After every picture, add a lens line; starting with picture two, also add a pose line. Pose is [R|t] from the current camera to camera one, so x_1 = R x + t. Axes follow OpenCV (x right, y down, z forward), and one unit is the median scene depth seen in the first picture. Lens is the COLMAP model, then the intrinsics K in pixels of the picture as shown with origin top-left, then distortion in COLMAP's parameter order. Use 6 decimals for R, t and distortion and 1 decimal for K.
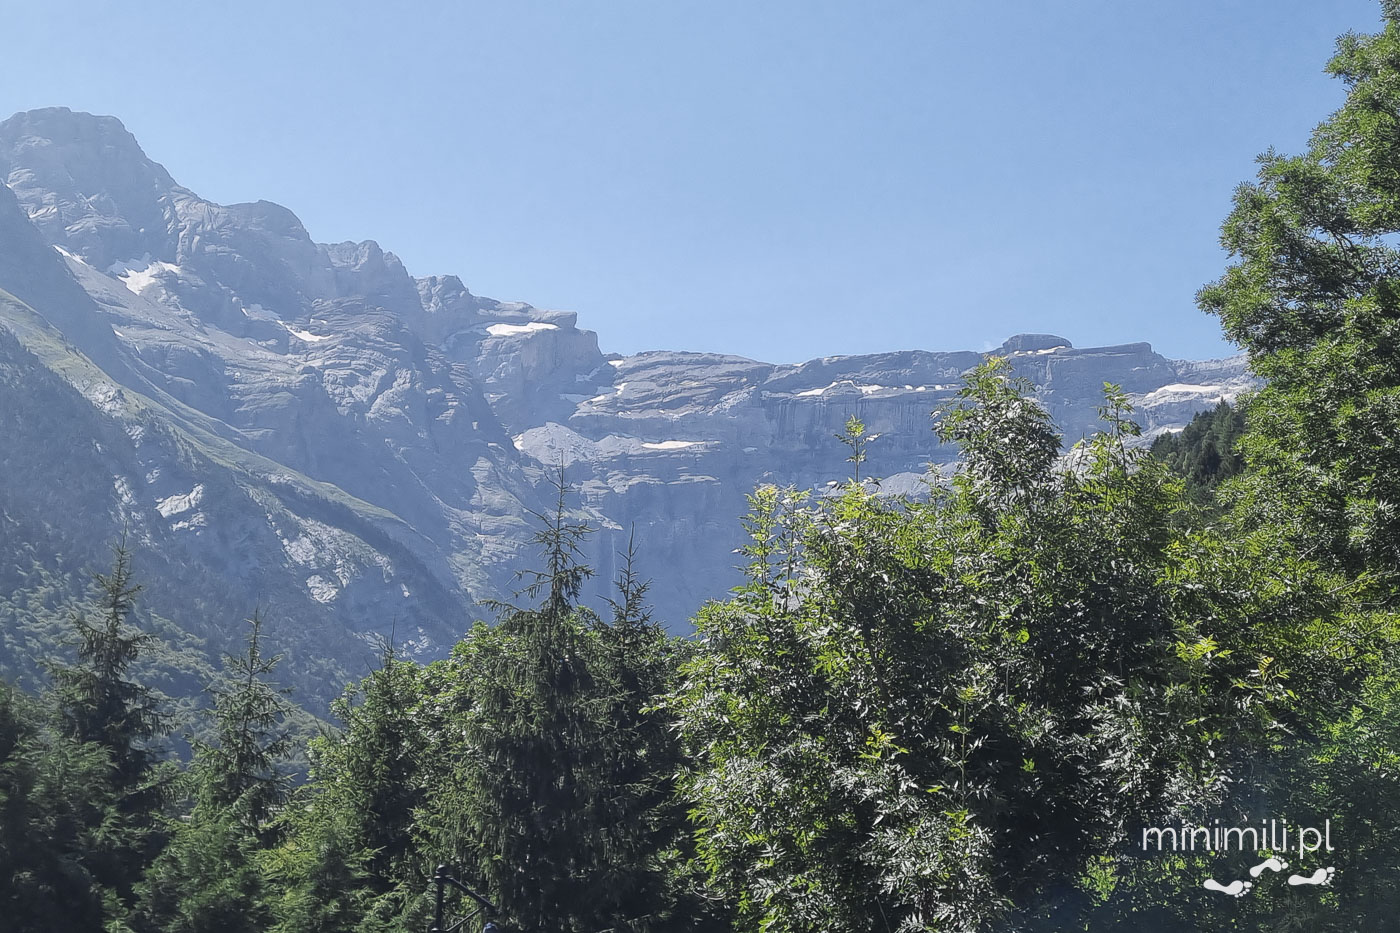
lens RADIAL K [[1807.9, 0, 705.9], [0, 1807.9, 492.9], [0, 0, 1]] dist [0.027814, 0.109735]
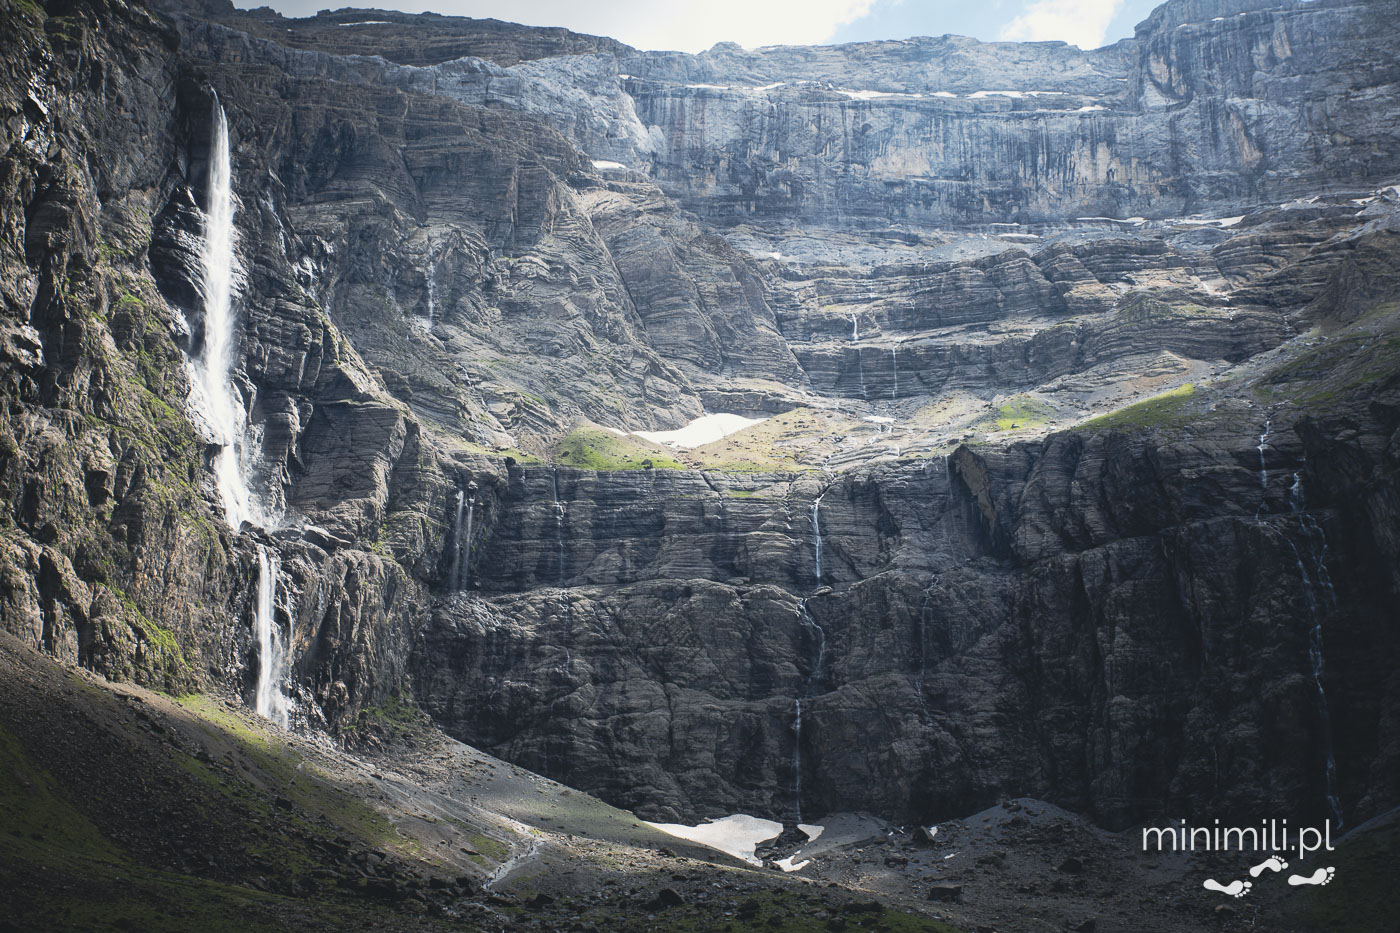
lens RADIAL K [[1807.9, 0, 705.9], [0, 1807.9, 492.9], [0, 0, 1]] dist [0.027814, 0.109735]
pose [[0.983648, 0.022474, 0.178692, -0.026368], [0.000764, 0.991655, -0.128921, 0.109763], [-0.180098, 0.126949, 0.975422, 0.686911]]
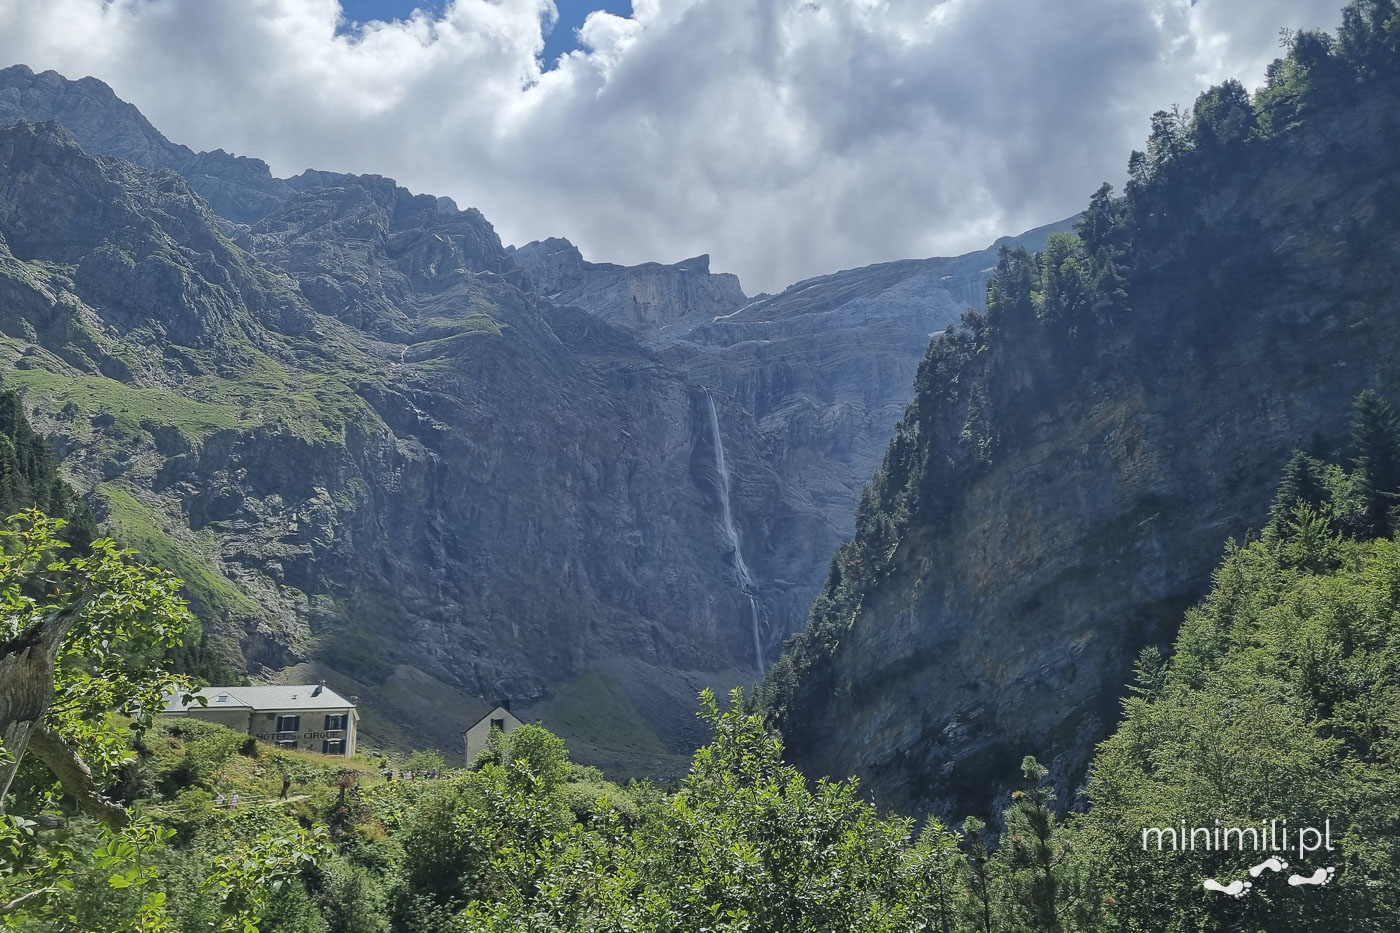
lens RADIAL K [[1082.7, 0, 700.0], [0, 1082.7, 466.5], [0, 0, 1]] dist [0.001479, -0.001075]
pose [[0.957675, -0.196854, -0.210018, 0.015132], [0.159752, 0.970401, -0.181113, 0.105148], [0.239454, 0.139896, 0.960776, 0.617770]]
